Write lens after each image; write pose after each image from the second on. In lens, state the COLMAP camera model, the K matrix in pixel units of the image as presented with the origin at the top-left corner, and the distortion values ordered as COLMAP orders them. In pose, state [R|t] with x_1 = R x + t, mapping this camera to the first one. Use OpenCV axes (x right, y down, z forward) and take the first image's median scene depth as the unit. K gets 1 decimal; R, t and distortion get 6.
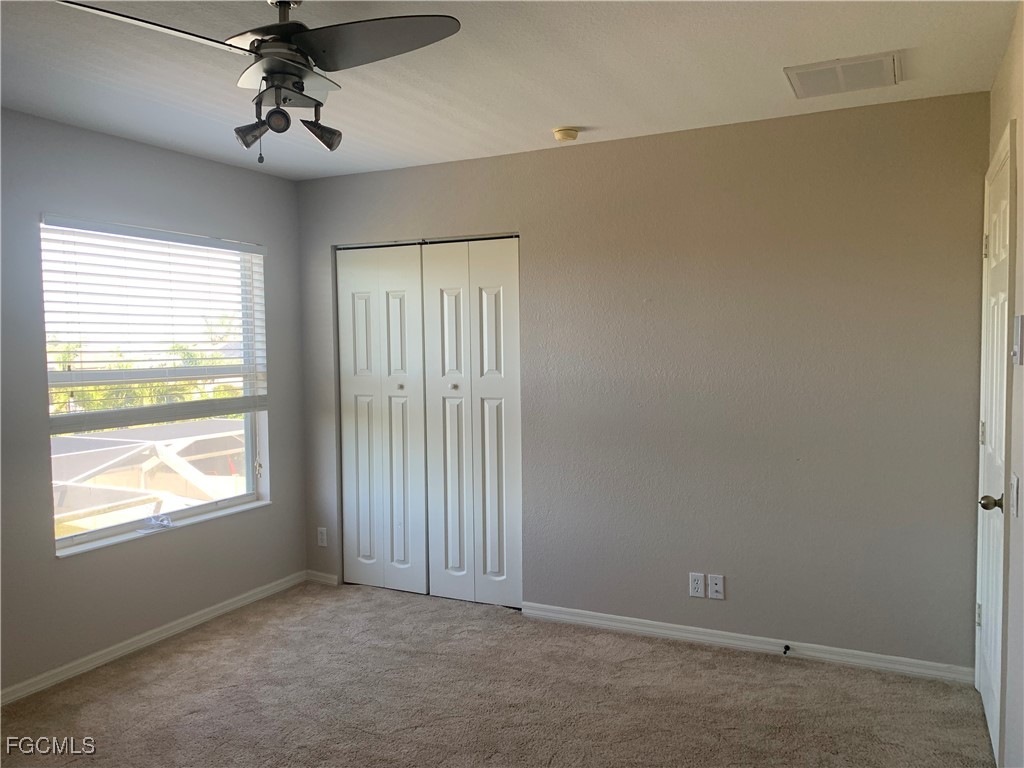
lens RADIAL K [[789.0, 0, 514.3], [0, 789.0, 381.8], [0, 0, 1]] dist [0.077564, -0.120759]
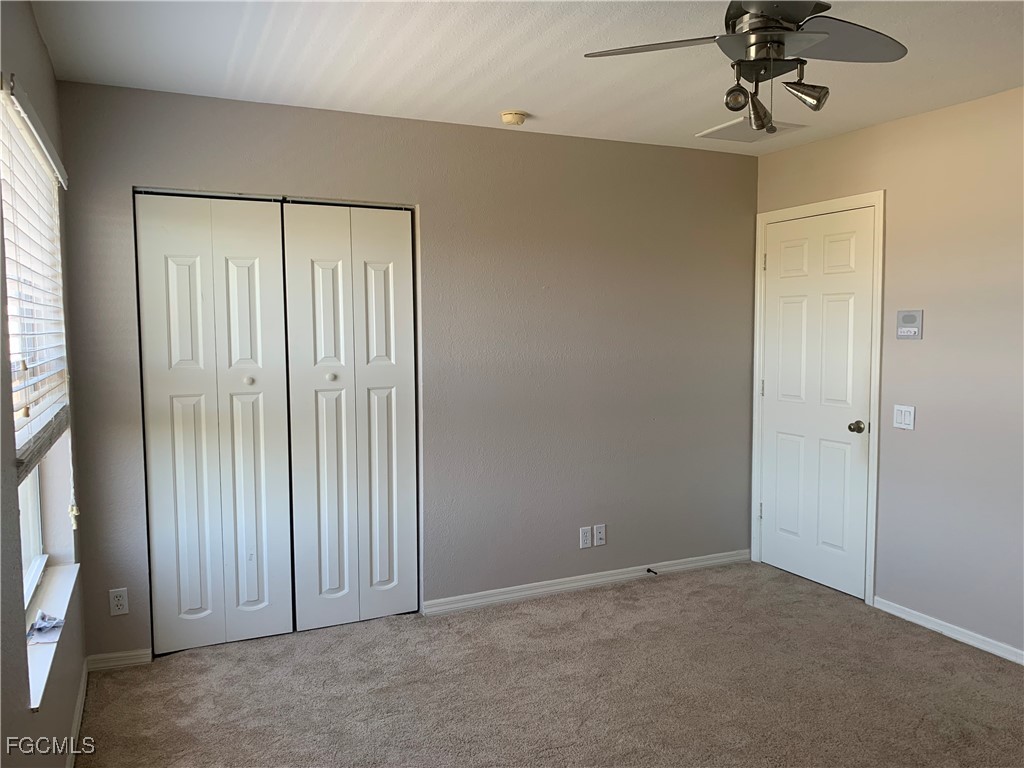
lens RADIAL K [[789.0, 0, 514.3], [0, 789.0, 381.8], [0, 0, 1]] dist [0.077564, -0.120759]
pose [[0.626824, -0.048559, 0.777647, -0.636257], [0.038251, 0.998770, 0.031534, -0.008082], [-0.778222, 0.009979, 0.627910, 0.322964]]
